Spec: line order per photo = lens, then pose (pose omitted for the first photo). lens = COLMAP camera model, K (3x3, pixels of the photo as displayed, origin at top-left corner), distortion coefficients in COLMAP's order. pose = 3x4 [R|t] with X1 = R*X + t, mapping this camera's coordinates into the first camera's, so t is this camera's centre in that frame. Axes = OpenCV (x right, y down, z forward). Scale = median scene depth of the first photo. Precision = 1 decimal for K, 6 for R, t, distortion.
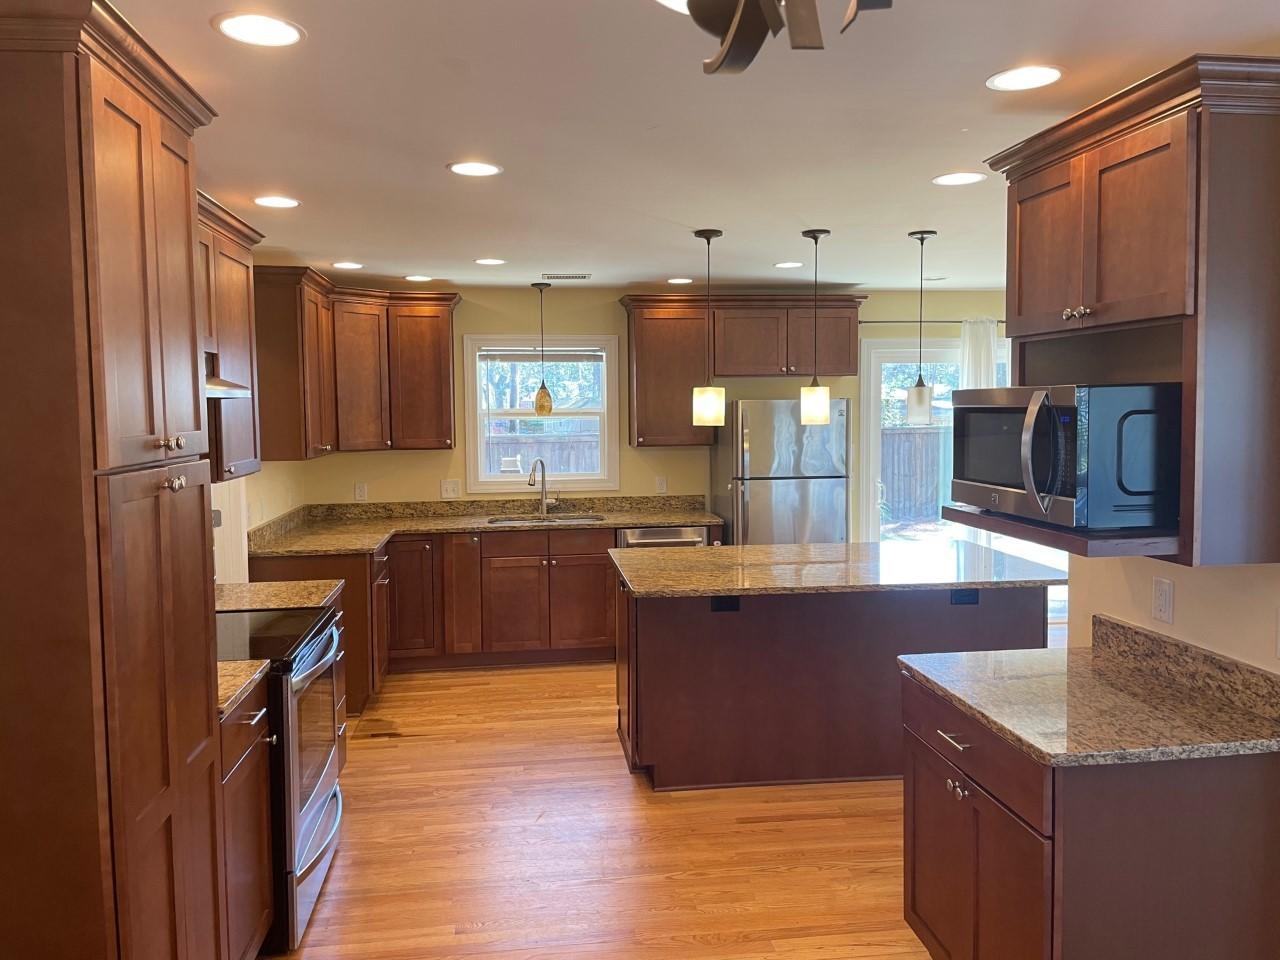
lens RADIAL K [[966.4, 0, 642.2], [0, 966.4, 460.6], [0, 0, 1]] dist [0.094563, -0.100624]
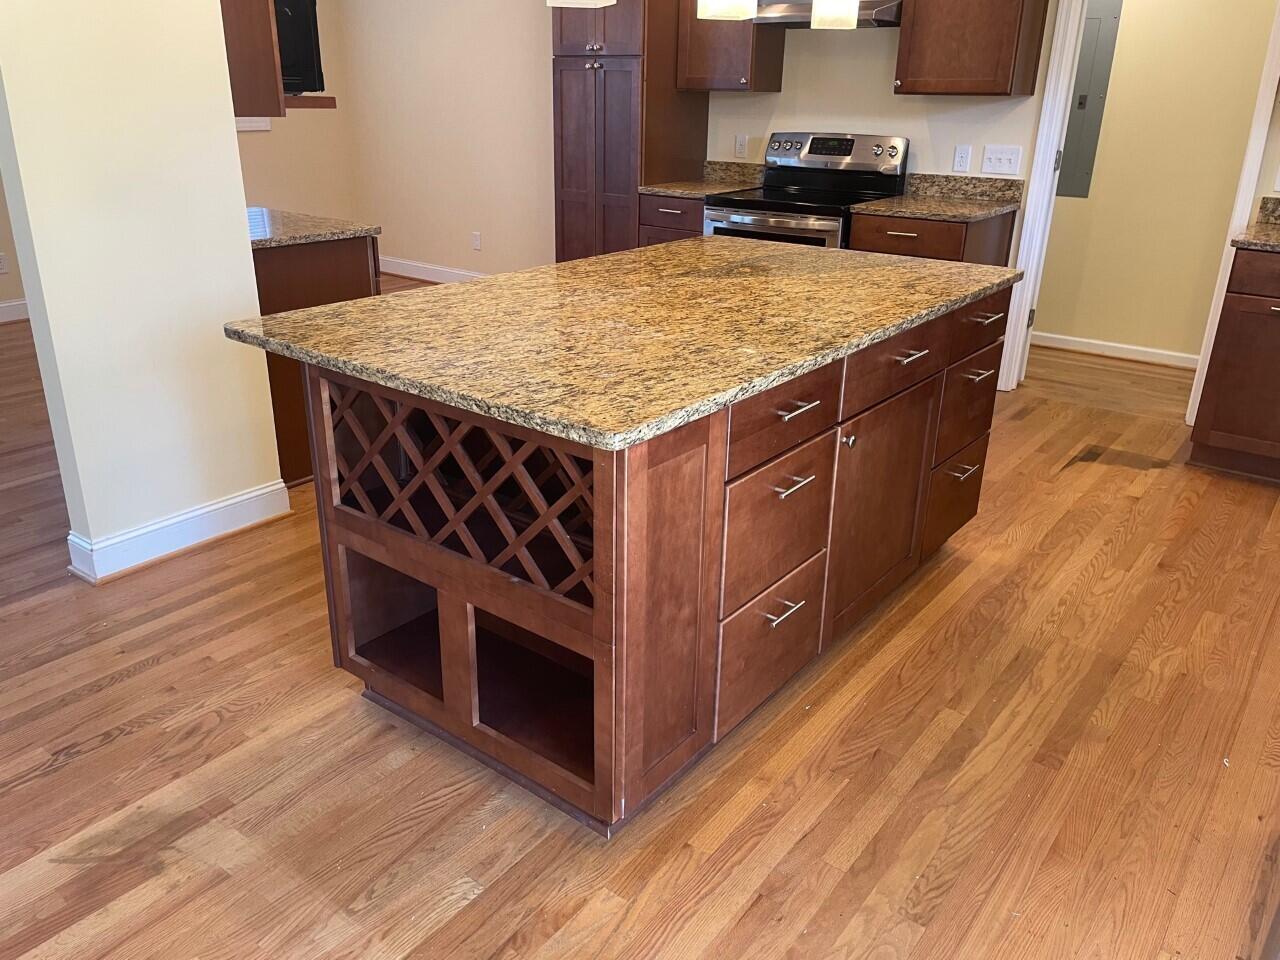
lens RADIAL K [[966.4, 0, 642.2], [0, 966.4, 460.6], [0, 0, 1]] dist [0.094563, -0.100624]
pose [[-0.711324, 0.252471, -0.655955, 0.495172], [-0.049263, 0.913056, 0.404848, -0.027705], [0.701136, 0.320292, -0.637041, 1.149270]]
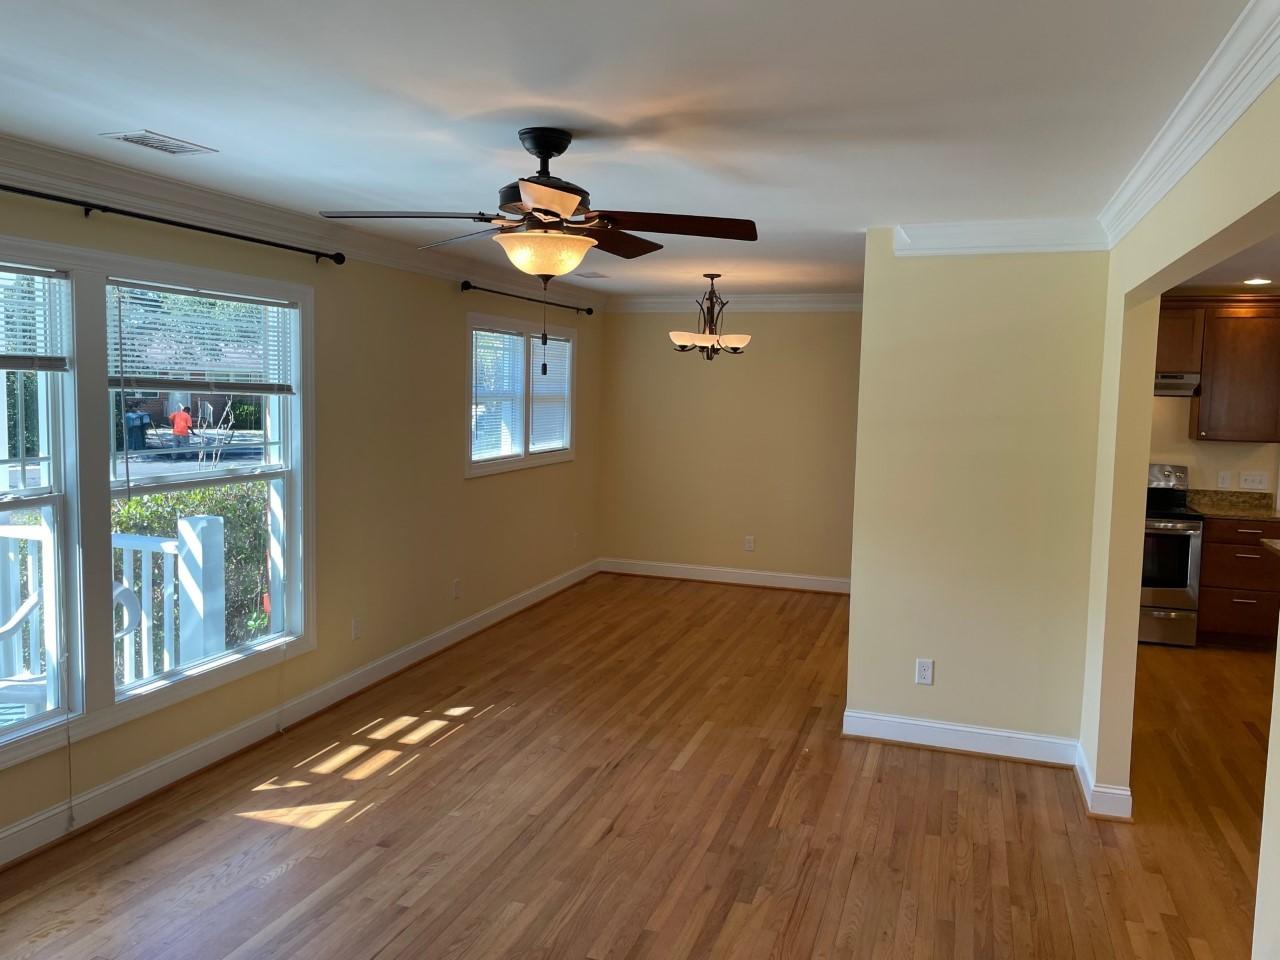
lens RADIAL K [[953.7, 0, 637.0], [0, 953.7, 464.9], [0, 0, 1]] dist [0.078305, -0.102135]
pose [[-0.447605, 0.073126, -0.891236, 1.145892], [-0.067334, 0.991065, 0.115134, -0.048315], [0.891693, 0.111545, -0.438682, 0.572953]]
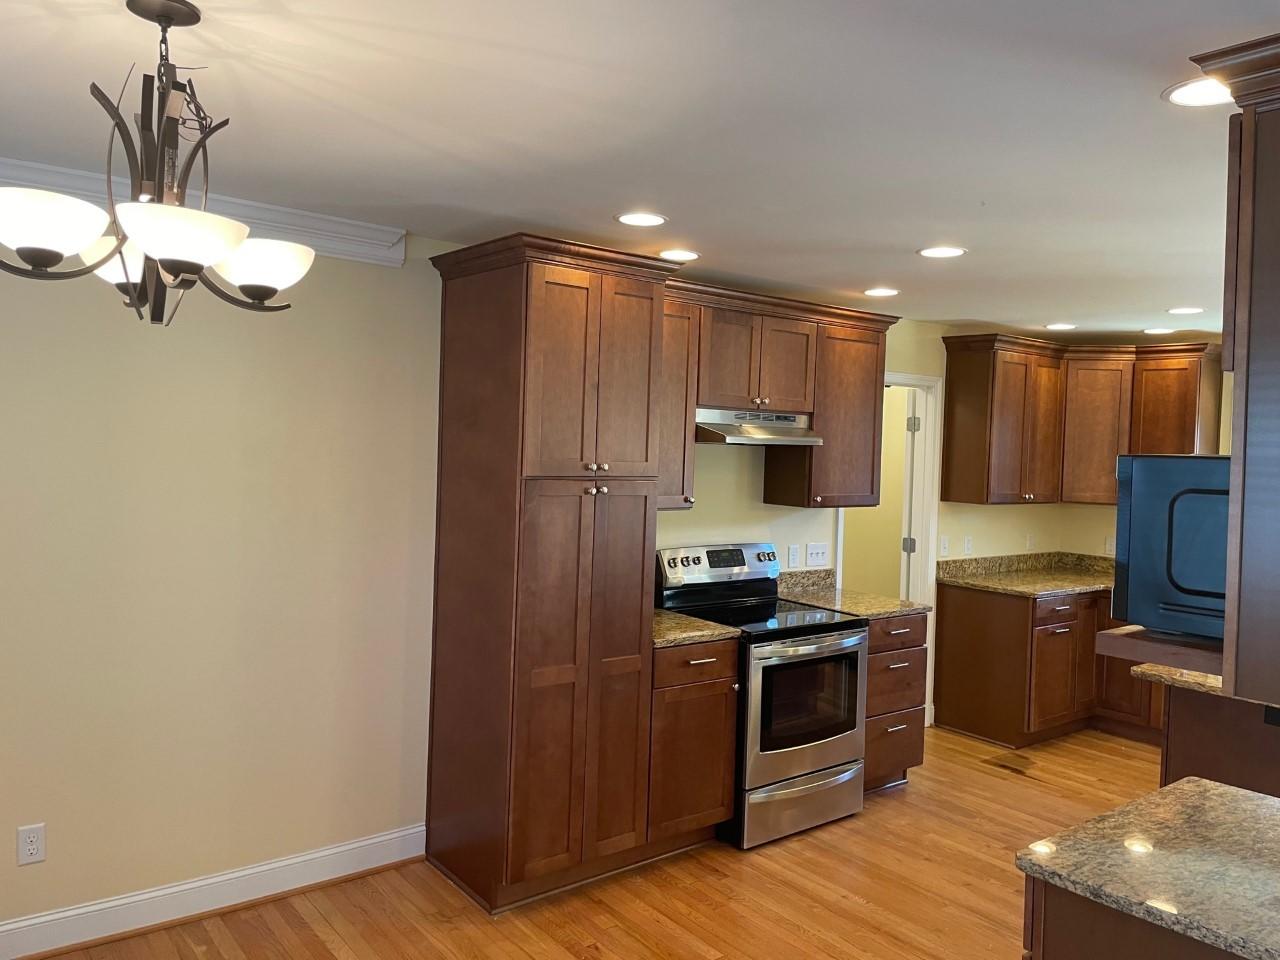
lens RADIAL K [[966.4, 0, 642.2], [0, 966.4, 460.6], [0, 0, 1]] dist [0.094563, -0.100624]
pose [[0.509448, 0.044908, -0.859329, 0.393773], [-0.089824, 0.995957, -0.001203, -0.013180], [0.855801, 0.077801, 0.511422, 0.080240]]
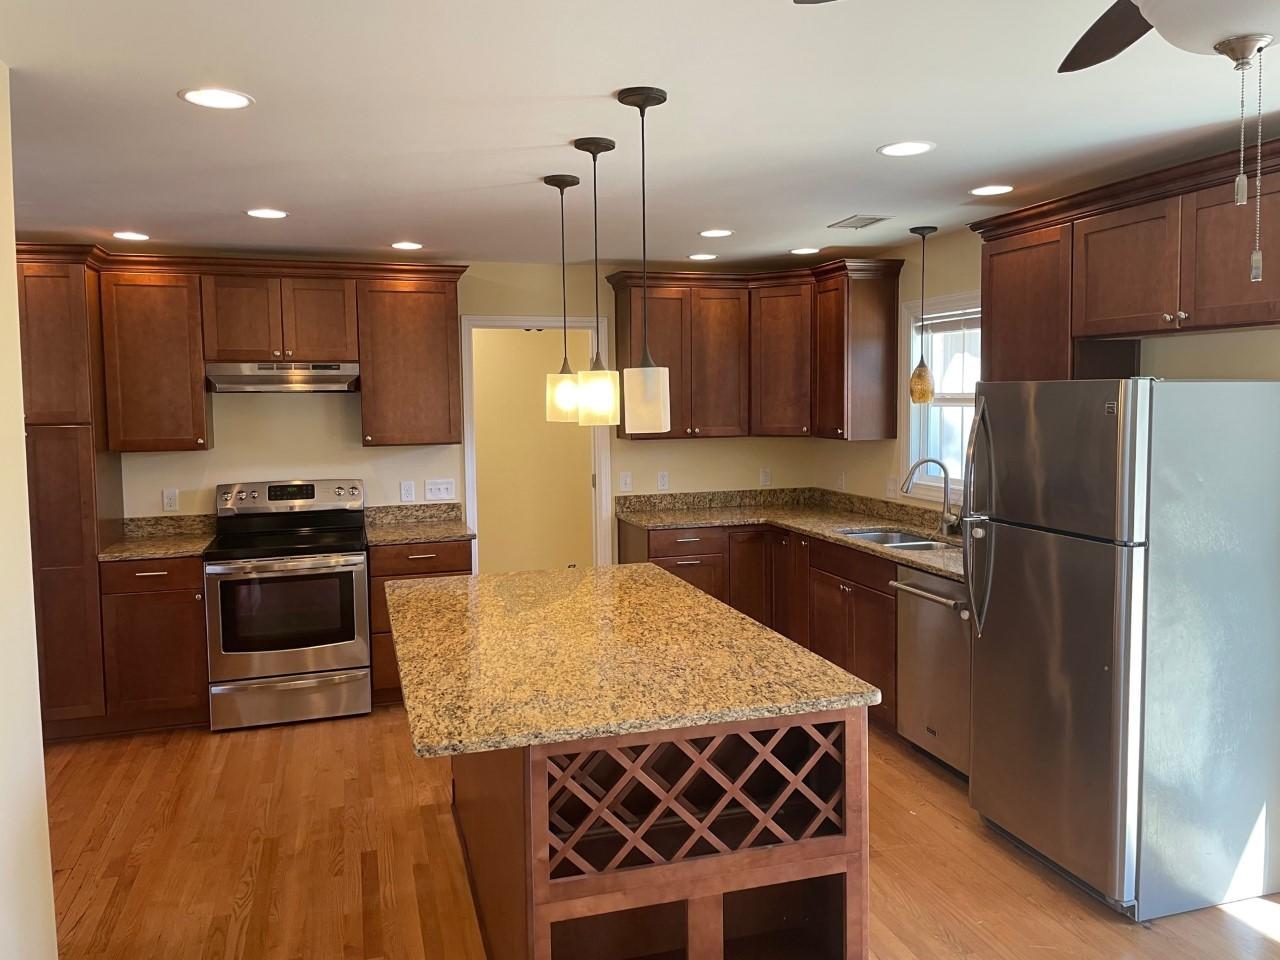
lens RADIAL K [[953.7, 0, 637.0], [0, 953.7, 464.9], [0, 0, 1]] dist [0.078305, -0.102135]
pose [[0.164073, 0.079408, -0.983247, 0.717803], [-0.046117, 0.996282, 0.072765, -0.050058], [0.985370, 0.033406, 0.167125, 0.777281]]
